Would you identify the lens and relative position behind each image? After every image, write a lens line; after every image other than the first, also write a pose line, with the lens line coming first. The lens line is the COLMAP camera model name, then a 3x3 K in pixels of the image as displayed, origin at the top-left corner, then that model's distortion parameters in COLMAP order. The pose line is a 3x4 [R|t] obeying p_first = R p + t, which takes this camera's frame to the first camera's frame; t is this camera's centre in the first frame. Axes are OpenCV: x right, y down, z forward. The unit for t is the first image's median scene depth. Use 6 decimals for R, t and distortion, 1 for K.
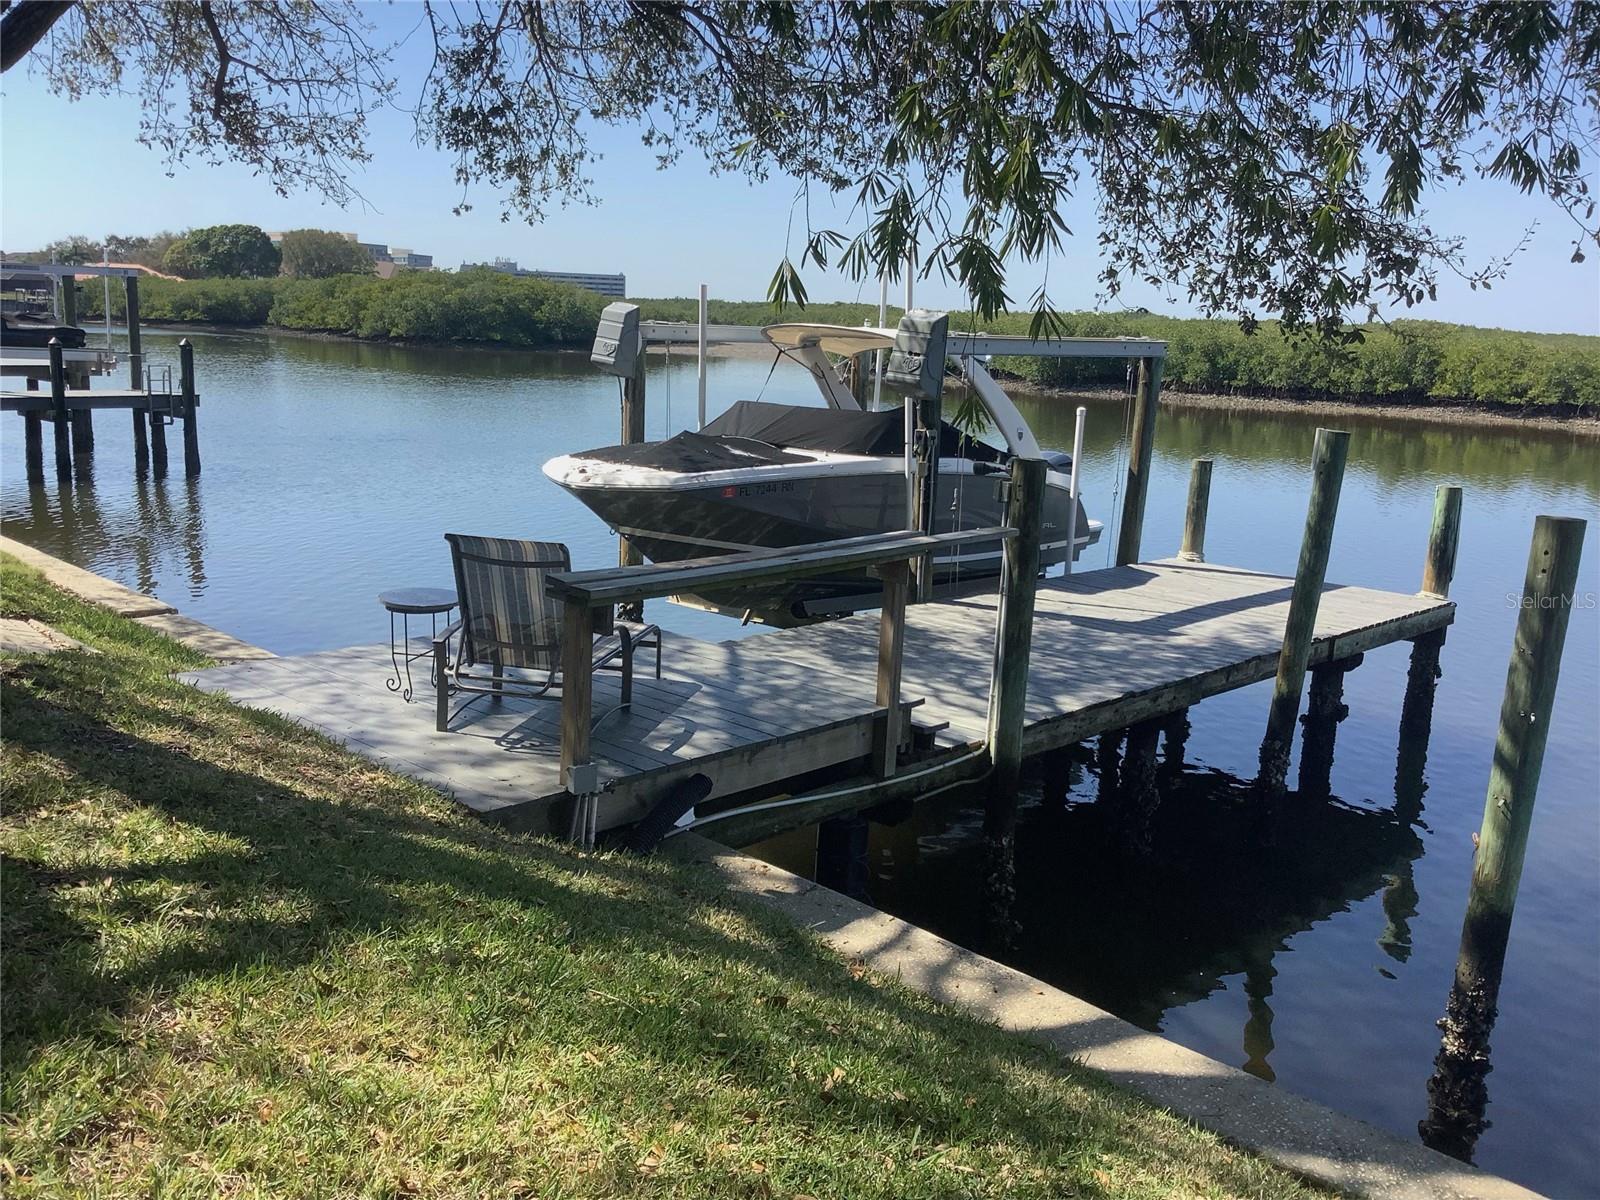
lens RADIAL K [[1484.6, 0, 800.6], [0, 1484.6, 669.1], [0, 0, 1]] dist [0.008166, 0.005203]
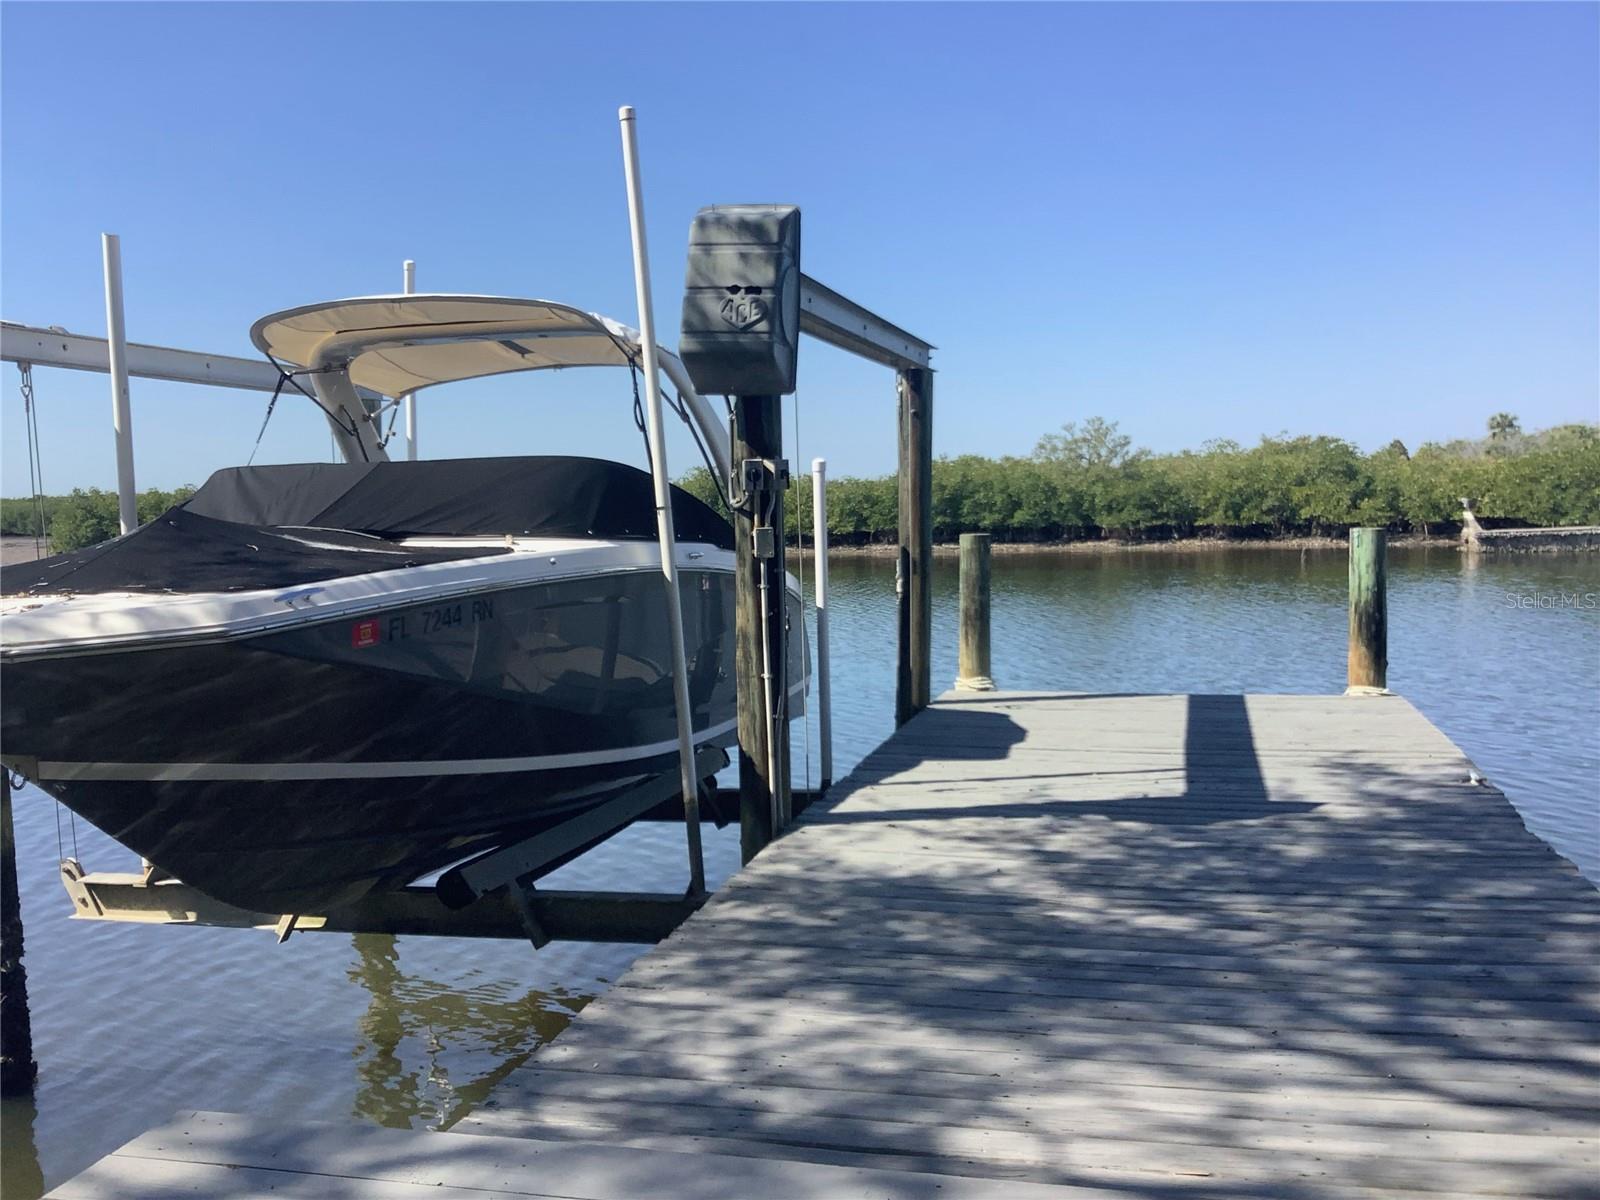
lens RADIAL K [[1484.6, 0, 800.6], [0, 1484.6, 669.1], [0, 0, 1]] dist [0.008166, 0.005203]
pose [[0.859746, -0.119761, 0.496482, -0.138024], [0.181102, 0.980437, -0.077109, -0.054591], [-0.477534, 0.156208, 0.864616, 0.565269]]
